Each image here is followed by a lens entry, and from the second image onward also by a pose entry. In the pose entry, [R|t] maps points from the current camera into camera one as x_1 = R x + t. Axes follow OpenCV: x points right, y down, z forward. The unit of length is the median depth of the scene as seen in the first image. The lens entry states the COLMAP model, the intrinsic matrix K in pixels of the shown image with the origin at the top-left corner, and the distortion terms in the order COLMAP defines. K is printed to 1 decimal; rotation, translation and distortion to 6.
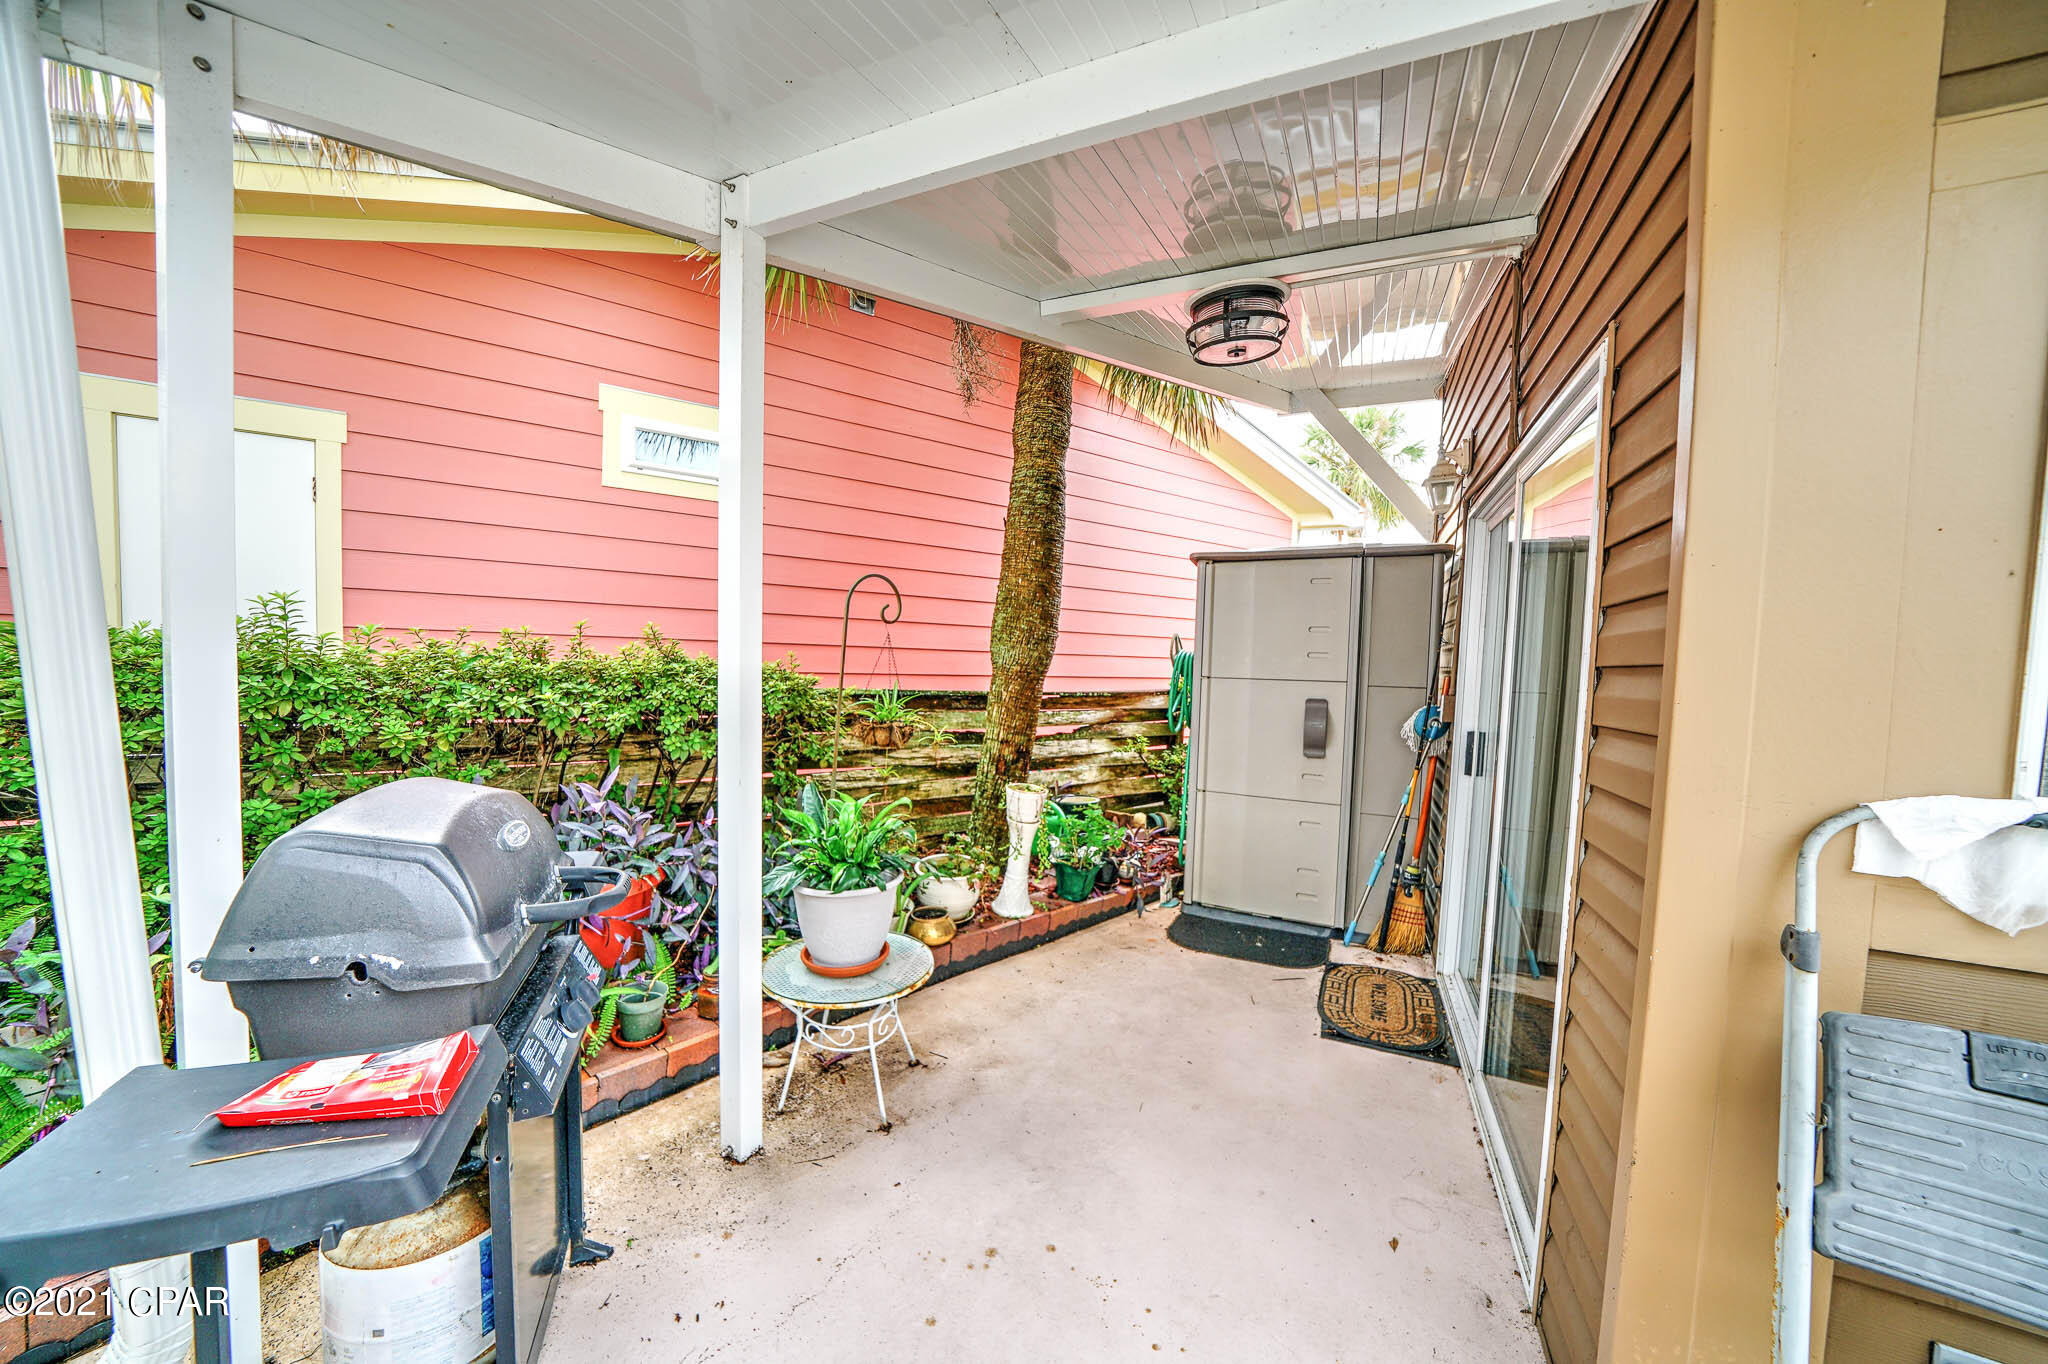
lens RADIAL K [[713.3, 0, 1006.0], [0, 713.3, 692.7], [0, 0, 1]] dist [-0.025316, 0.003095]
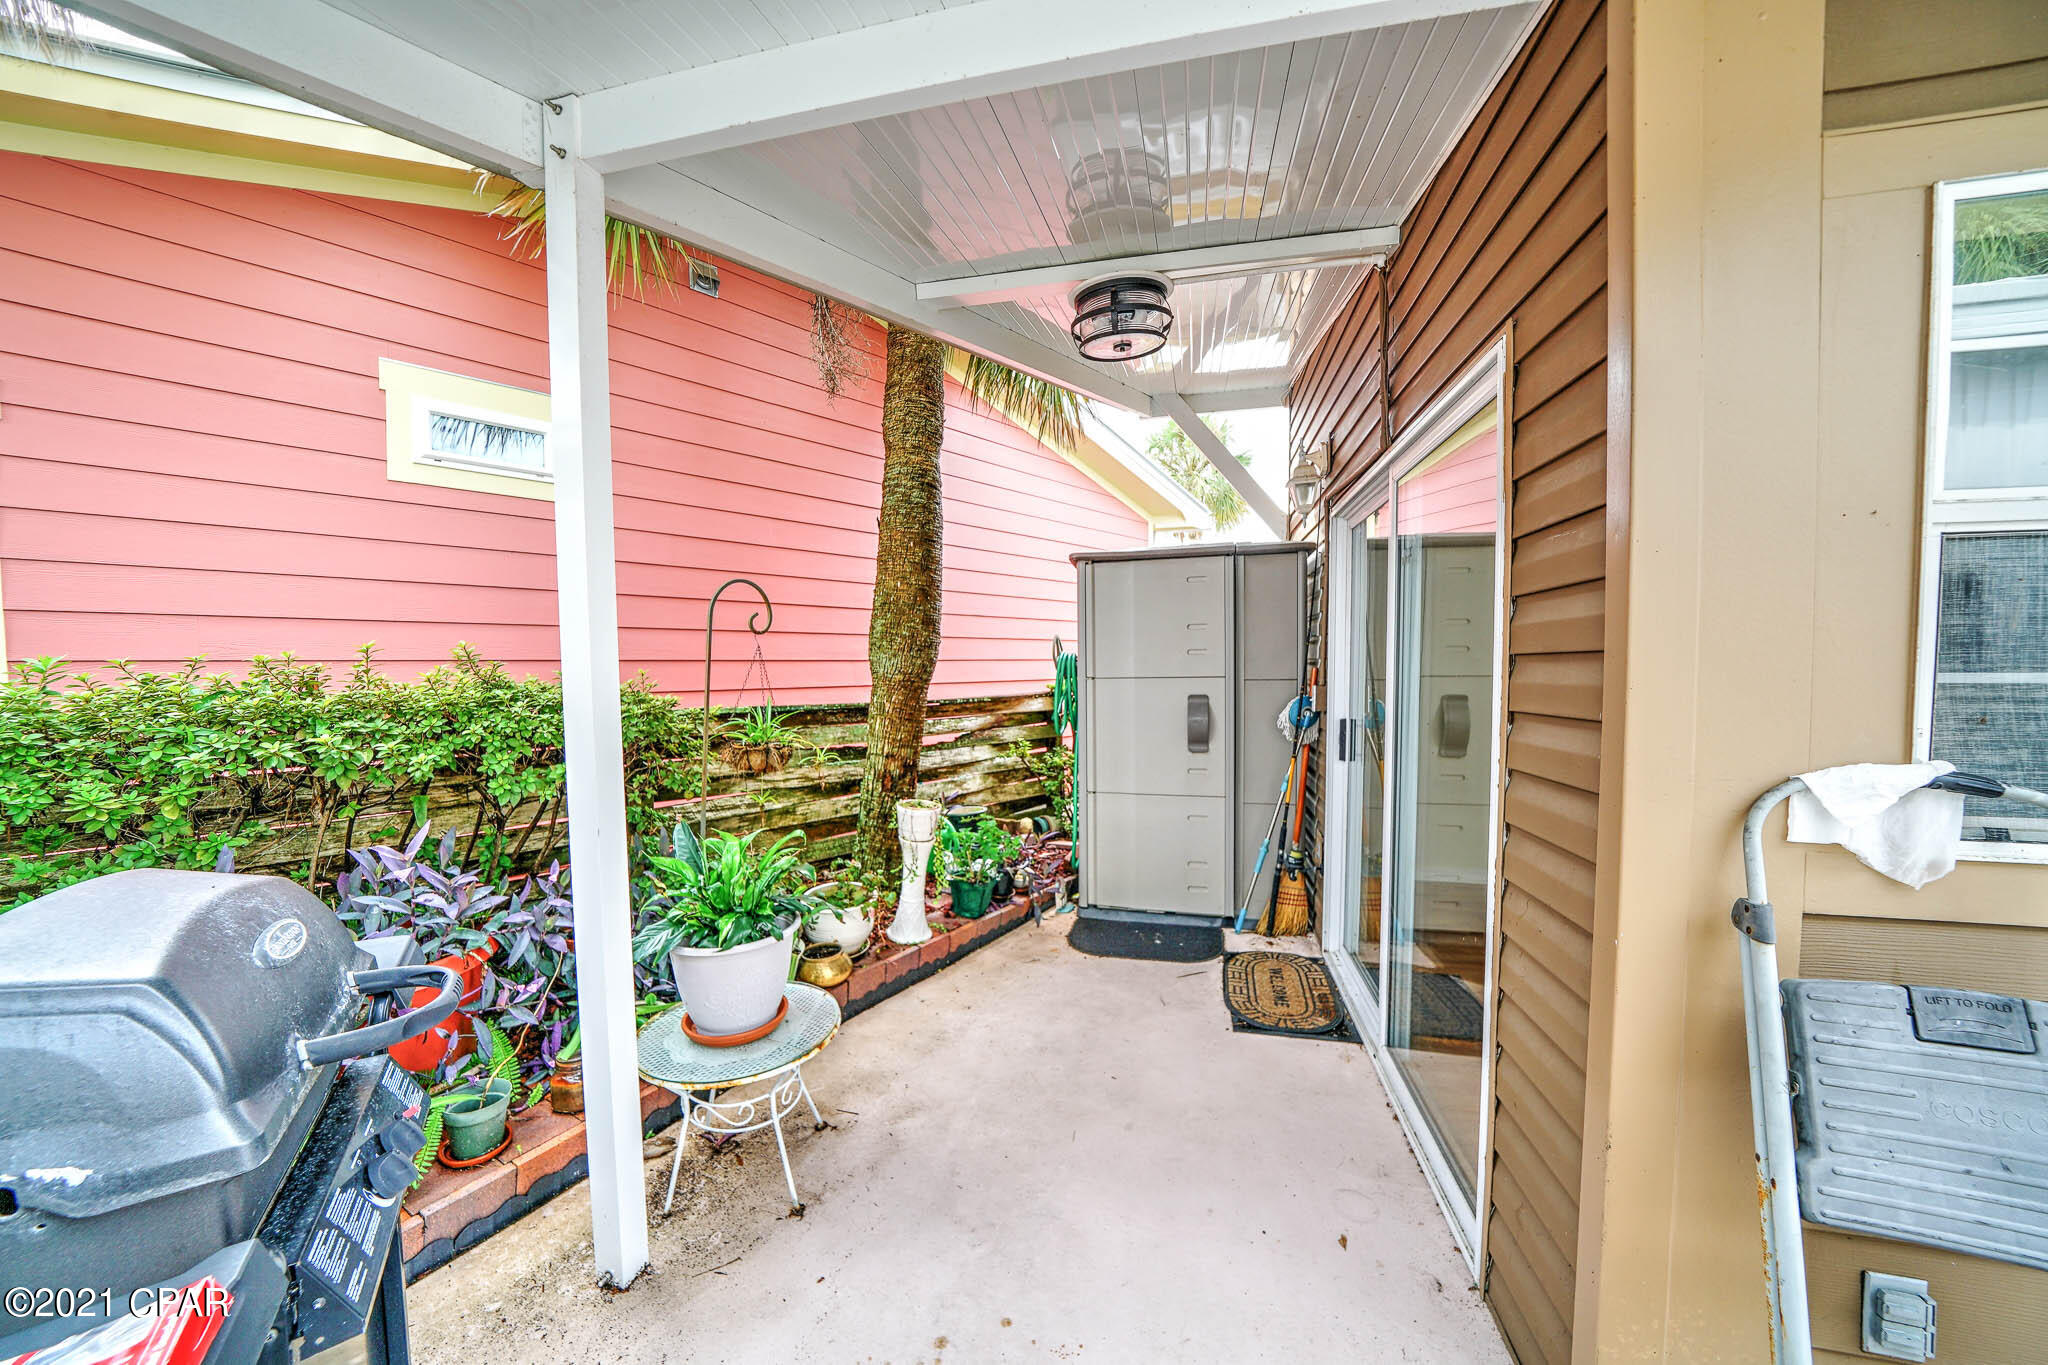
lens RADIAL K [[713.3, 0, 1008.4], [0, 713.3, 693.0], [0, 0, 1]] dist [-0.025316, 0.003095]
pose [[0.978761, -0.047458, 0.199436, -0.050282], [0.048581, 0.998819, -0.000742, -0.008742], [-0.199165, 0.010415, 0.979911, 0.077331]]
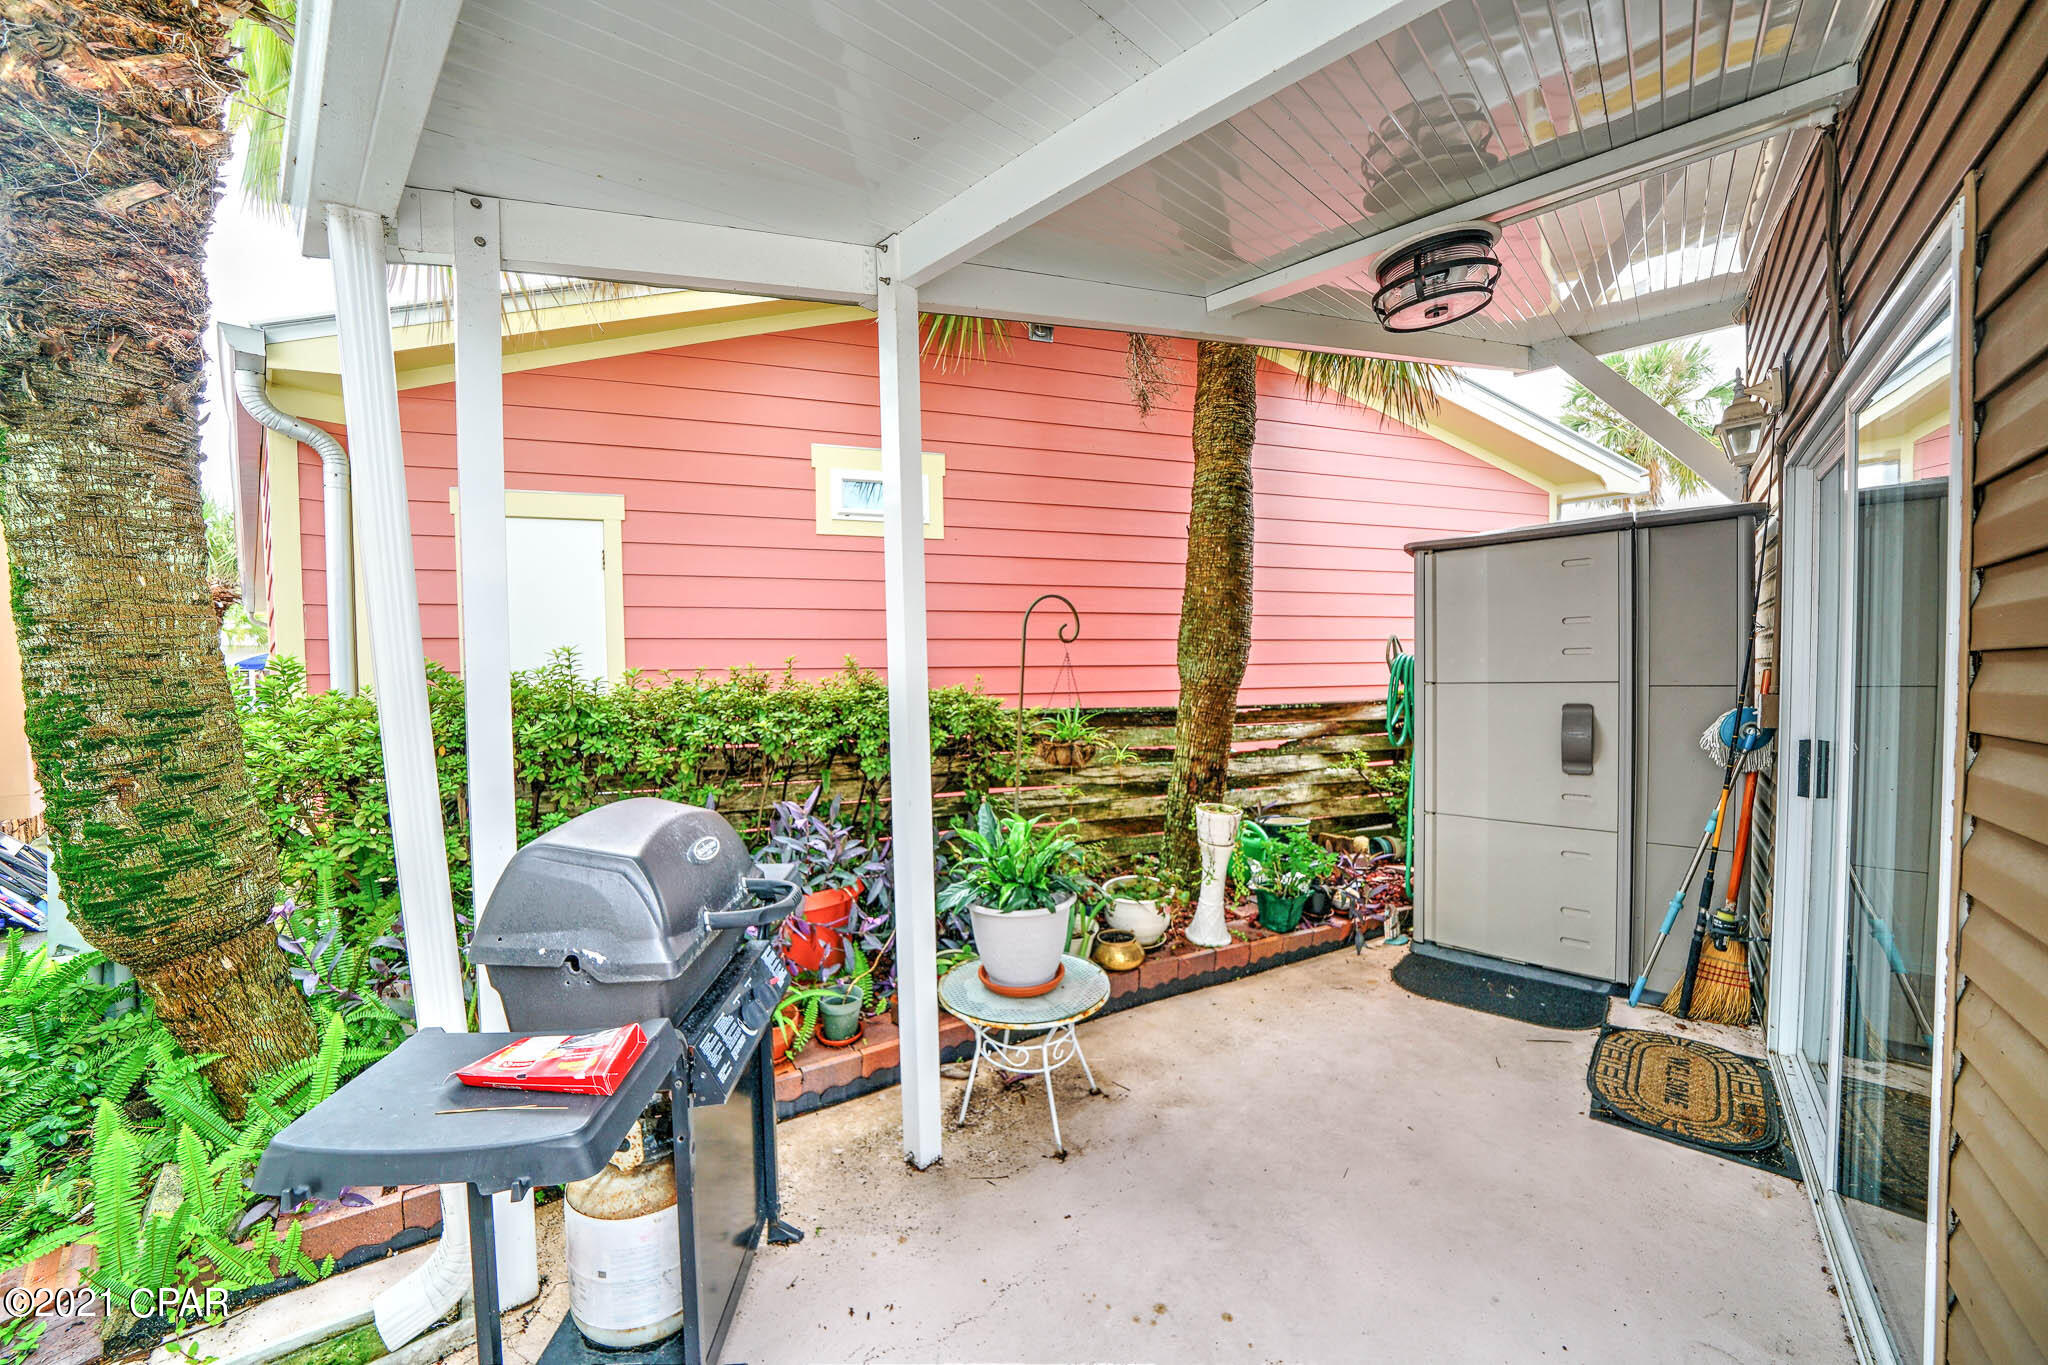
lens RADIAL K [[713.3, 0, 1006.9], [0, 713.3, 692.4], [0, 0, 1]] dist [-0.025316, 0.003095]
pose [[0.955981, -0.036551, -0.291142, 0.057680], [0.029827, 0.999177, -0.027502, -0.002823], [0.291908, 0.017608, 0.956284, 0.022979]]
